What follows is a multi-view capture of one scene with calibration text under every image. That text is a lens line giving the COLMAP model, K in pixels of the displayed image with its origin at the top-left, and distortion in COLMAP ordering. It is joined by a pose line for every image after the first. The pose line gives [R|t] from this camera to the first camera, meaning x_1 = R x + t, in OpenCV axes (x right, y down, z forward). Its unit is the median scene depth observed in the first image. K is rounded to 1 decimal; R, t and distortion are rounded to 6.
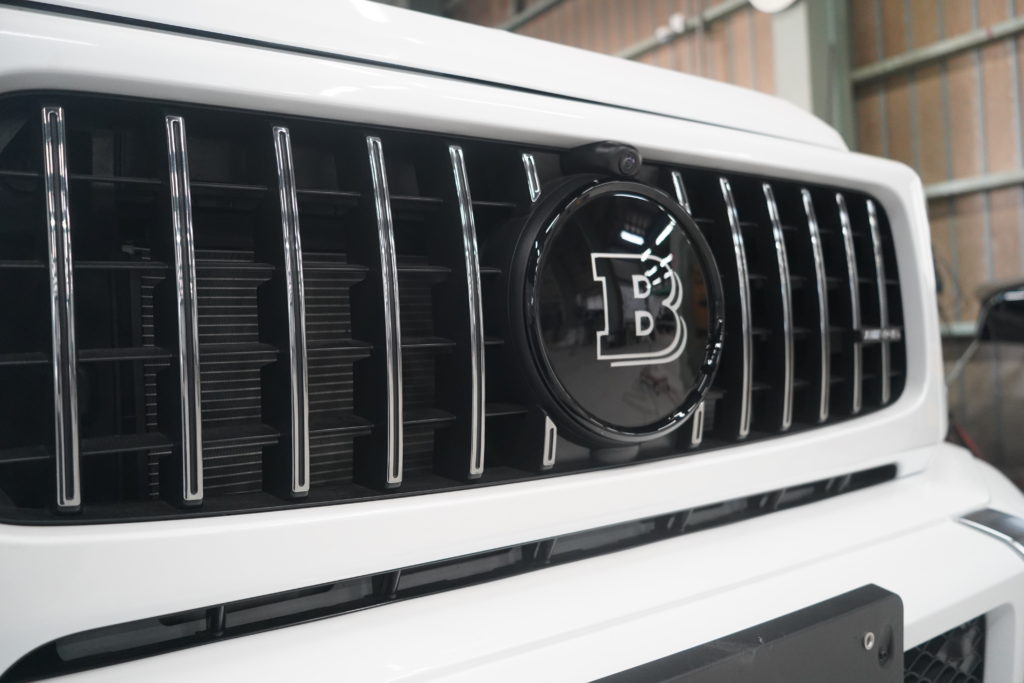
lens RADIAL K [[805.4, 0, 512.0], [0, 805.4, 341.5], [0, 0, 1]] dist [0.003296, 0.007917]
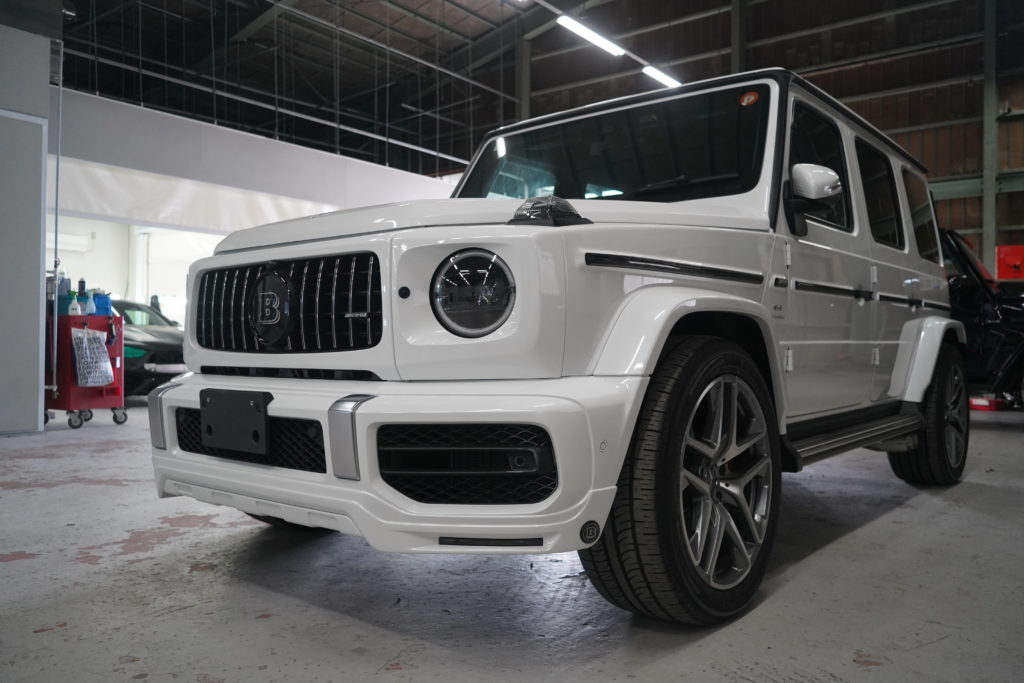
lens RADIAL K [[805.4, 0, 512.0], [0, 805.4, 341.5], [0, 0, 1]] dist [0.003296, 0.007917]
pose [[0.315911, 0.036481, -0.948087, 4.023946], [-0.014500, 0.999329, 0.033622, -0.029637], [0.948678, 0.003126, 0.316228, 0.871546]]
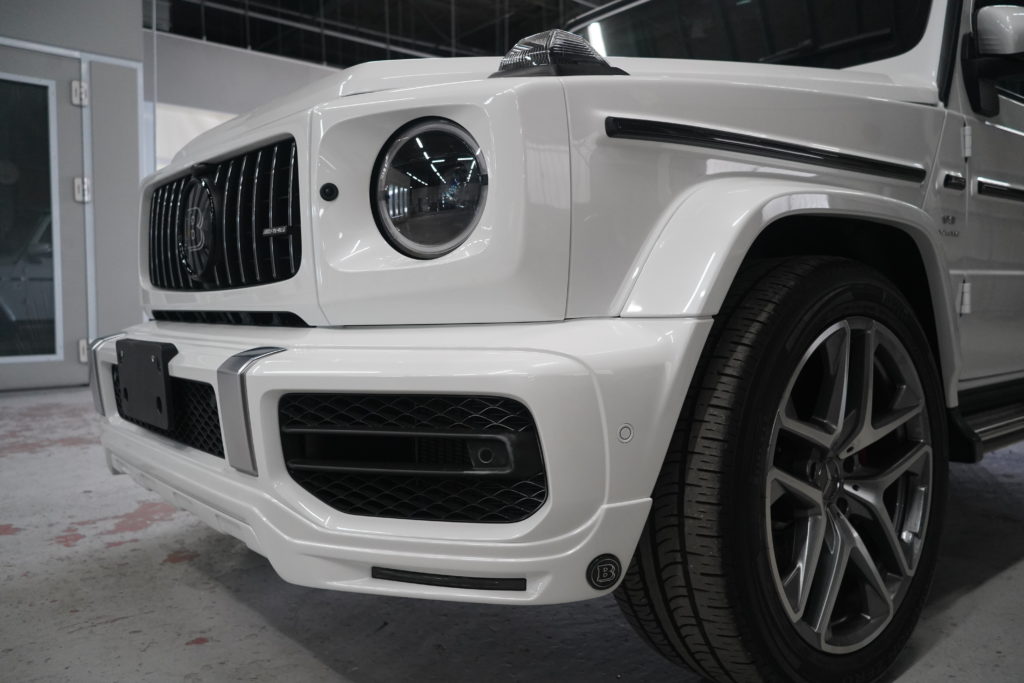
lens RADIAL K [[805.4, 0, 512.0], [0, 805.4, 341.5], [0, 0, 1]] dist [0.003296, 0.007917]
pose [[0.139611, 0.092528, -0.985874, 3.011060], [0.001918, 0.995597, 0.093712, 0.082378], [0.990205, -0.014974, 0.138818, 1.658310]]
